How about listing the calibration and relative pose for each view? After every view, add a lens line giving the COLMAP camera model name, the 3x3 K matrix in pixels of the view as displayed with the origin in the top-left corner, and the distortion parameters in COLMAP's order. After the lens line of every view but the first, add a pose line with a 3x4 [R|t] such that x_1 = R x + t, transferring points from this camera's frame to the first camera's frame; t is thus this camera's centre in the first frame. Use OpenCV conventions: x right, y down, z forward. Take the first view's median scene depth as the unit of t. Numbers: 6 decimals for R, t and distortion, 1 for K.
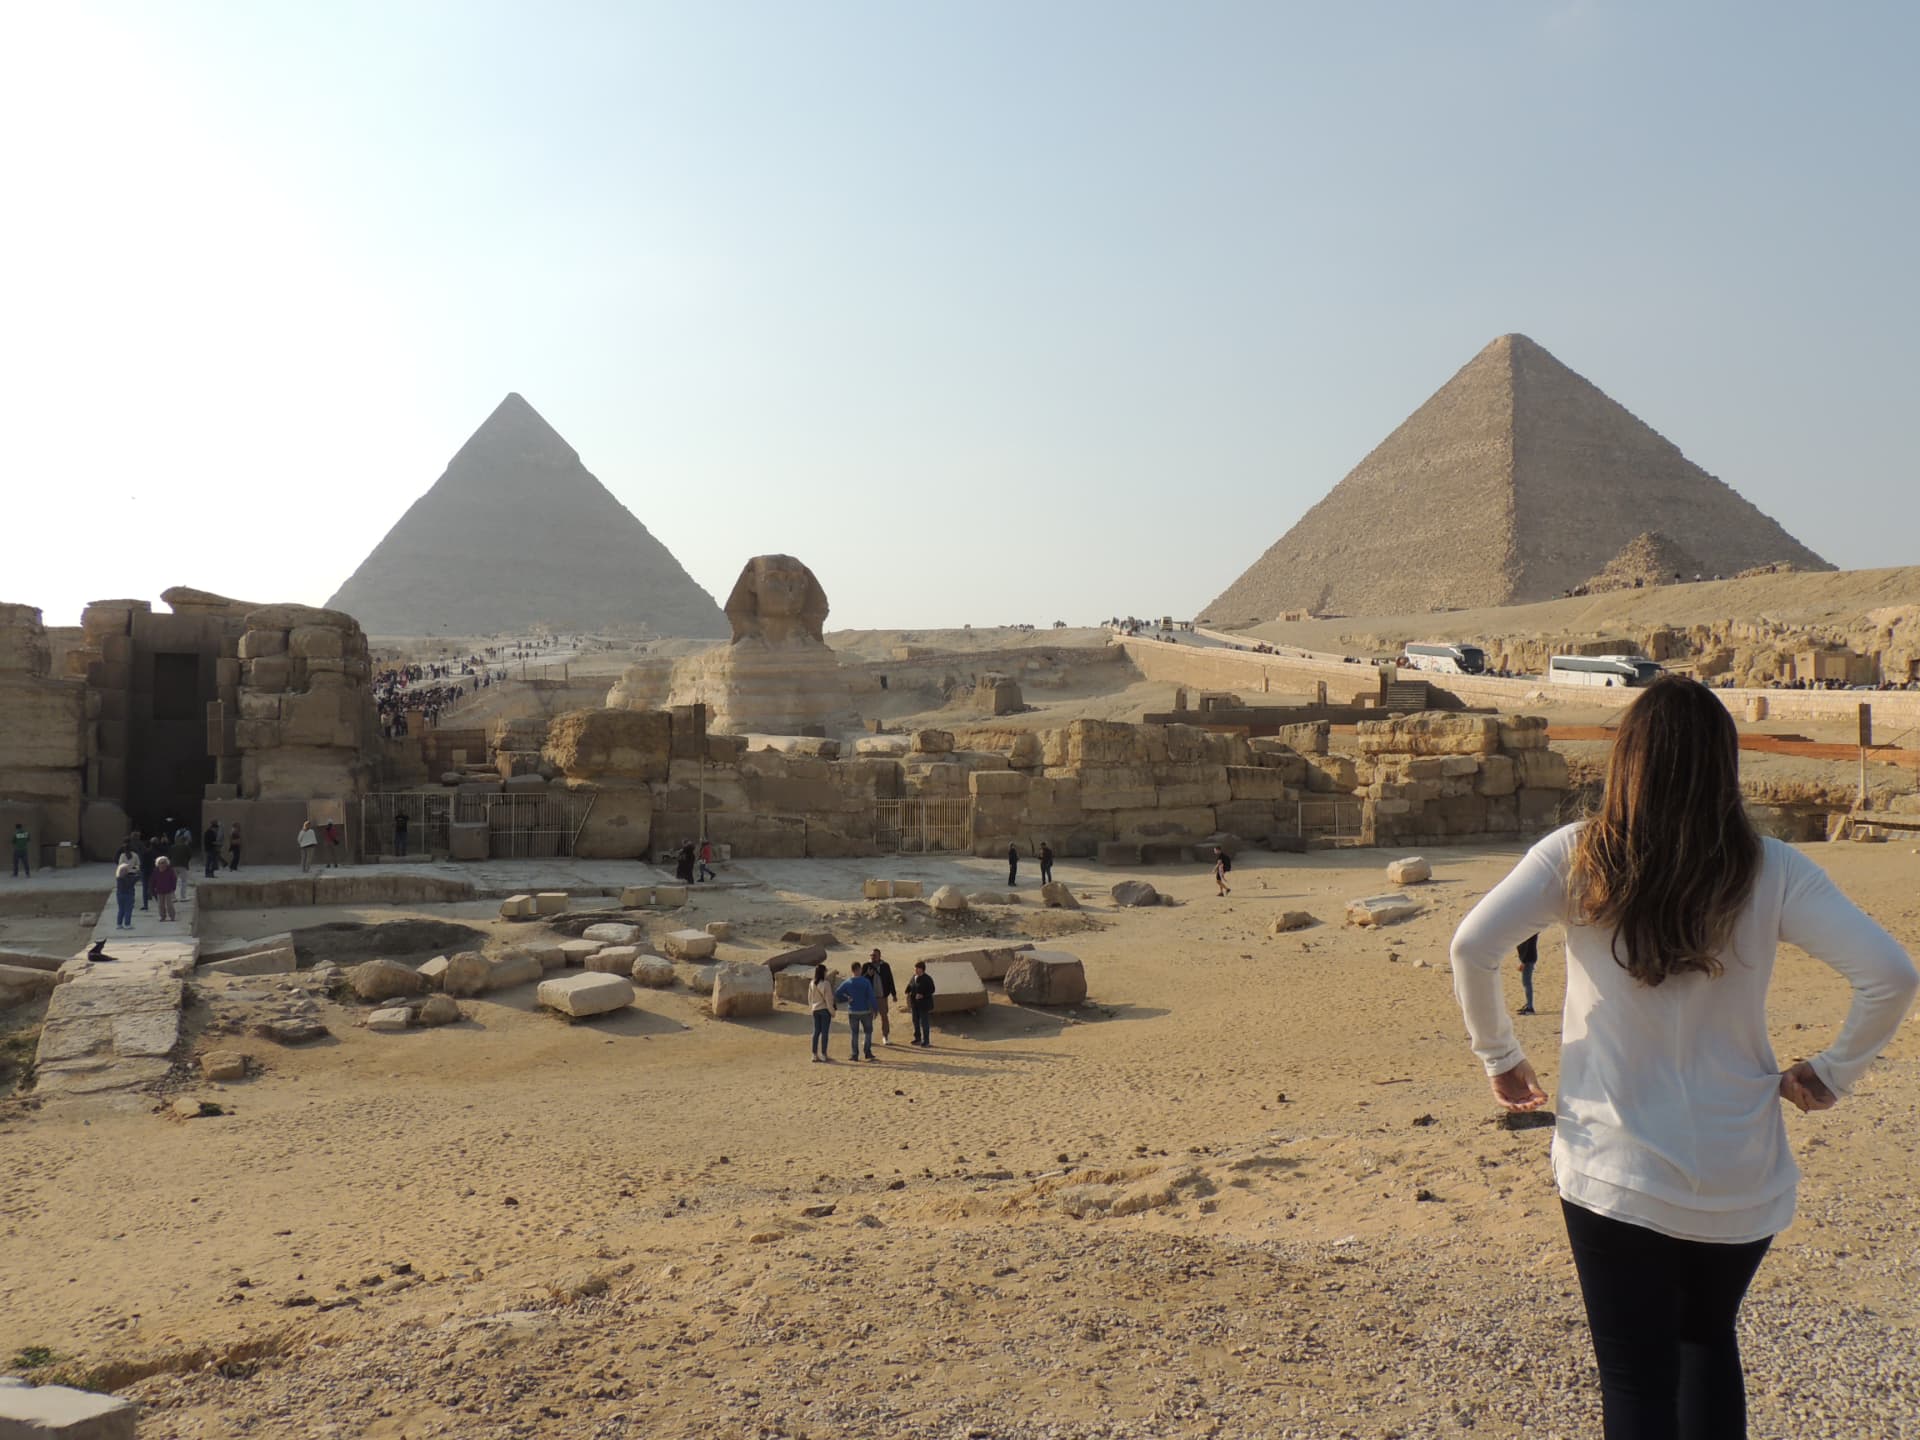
lens RADIAL K [[1446.5, 0, 961.0], [0, 1446.5, 732.8], [0, 0, 1]] dist [-0.016036, -0.006404]
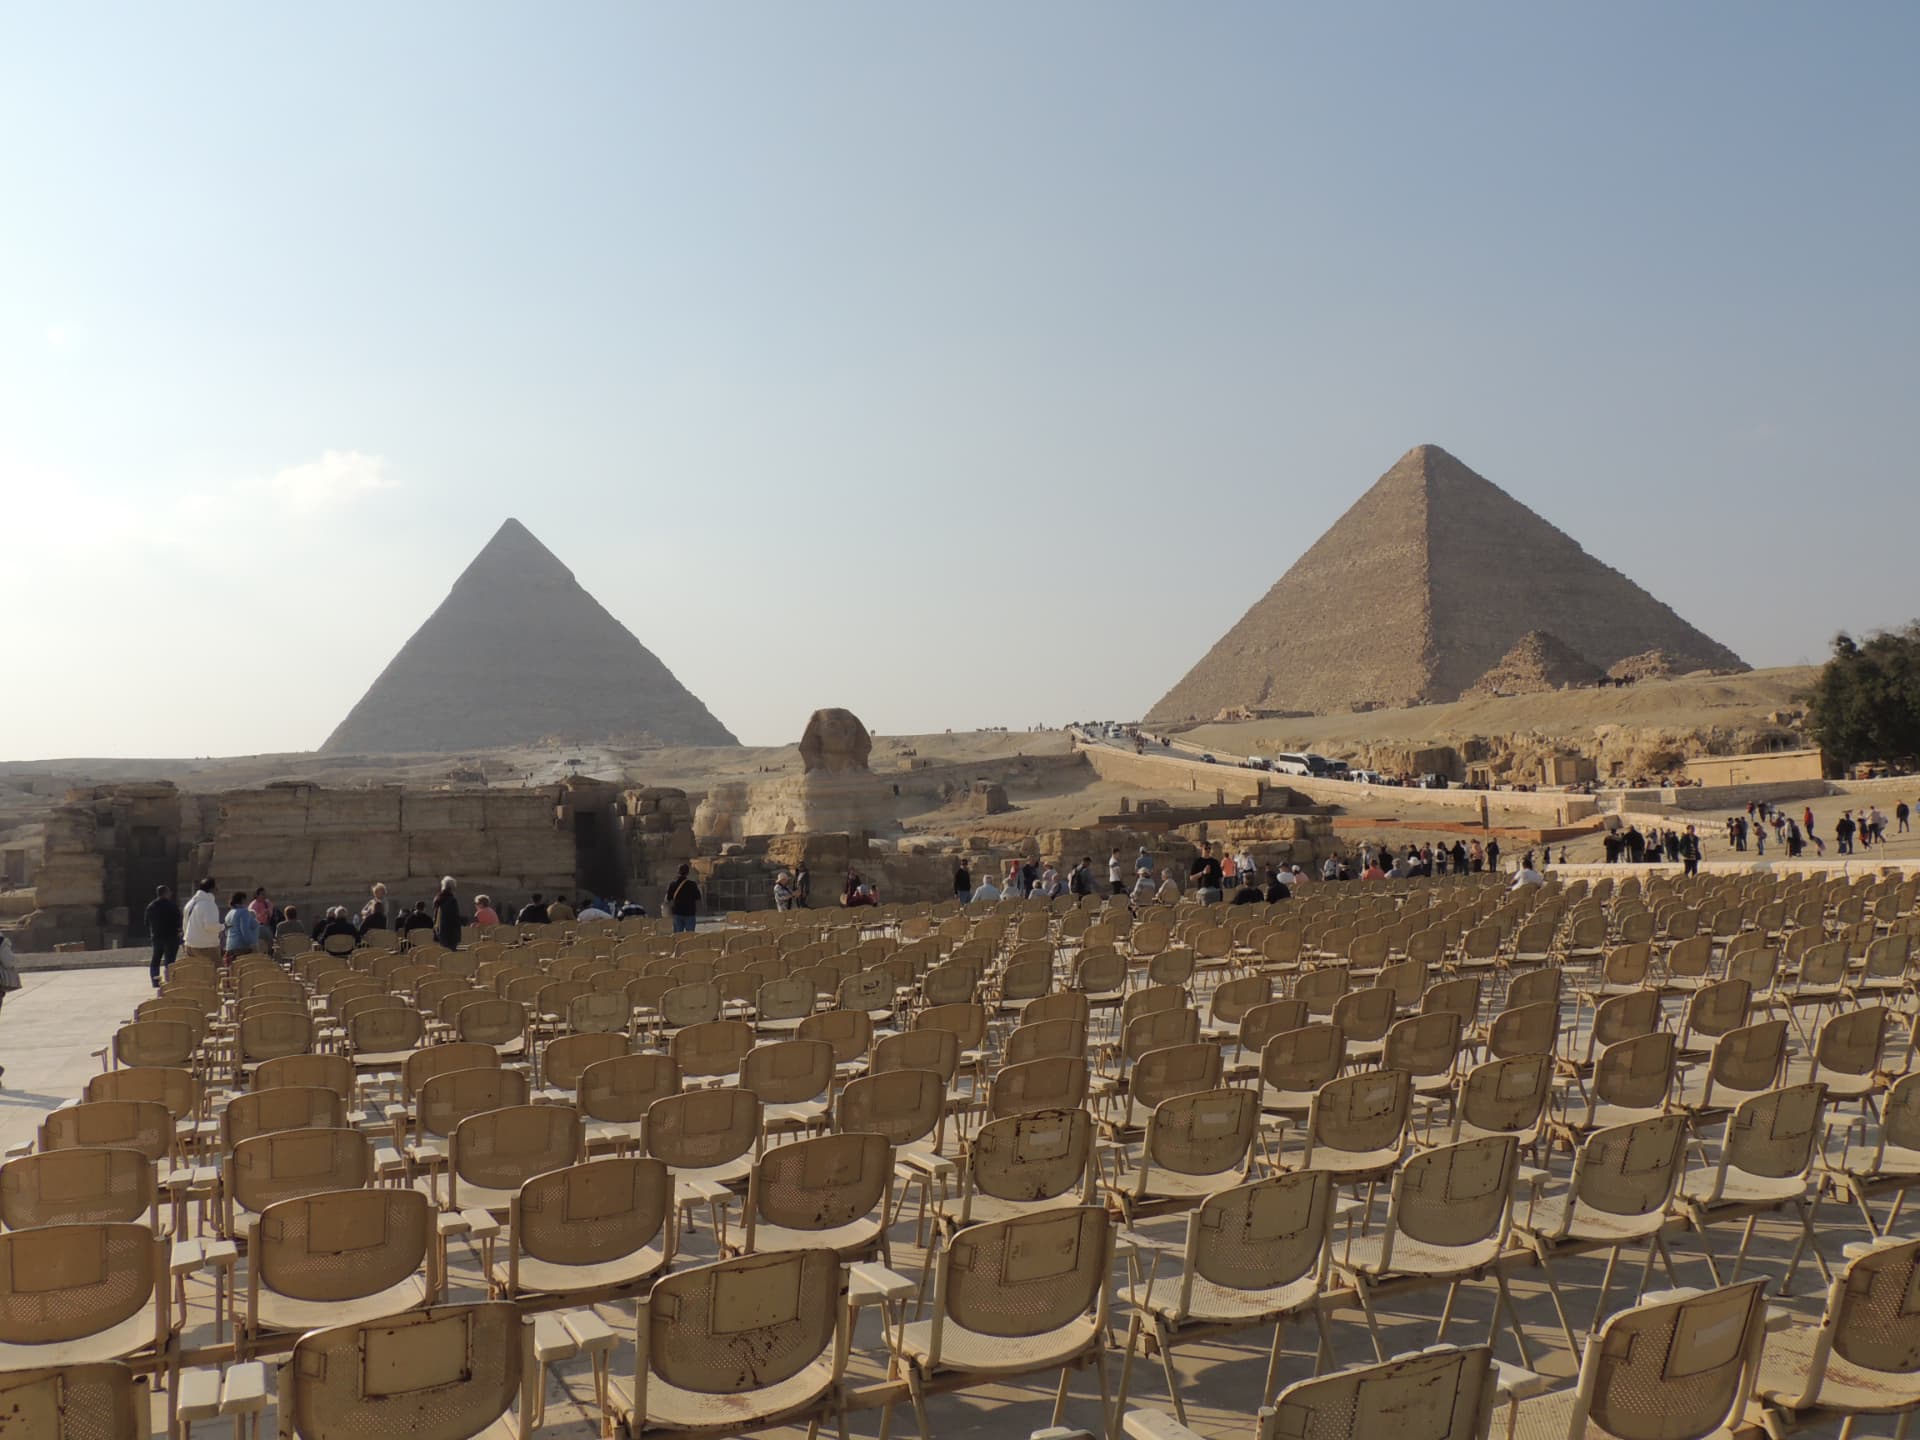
lens RADIAL K [[1446.5, 0, 961.0], [0, 1446.5, 732.8], [0, 0, 1]] dist [-0.016036, -0.006404]
pose [[0.999183, -0.032096, 0.024545, -0.027801], [0.033490, 0.997716, -0.058660, -0.009289], [-0.022606, 0.059434, 0.997976, -0.277576]]
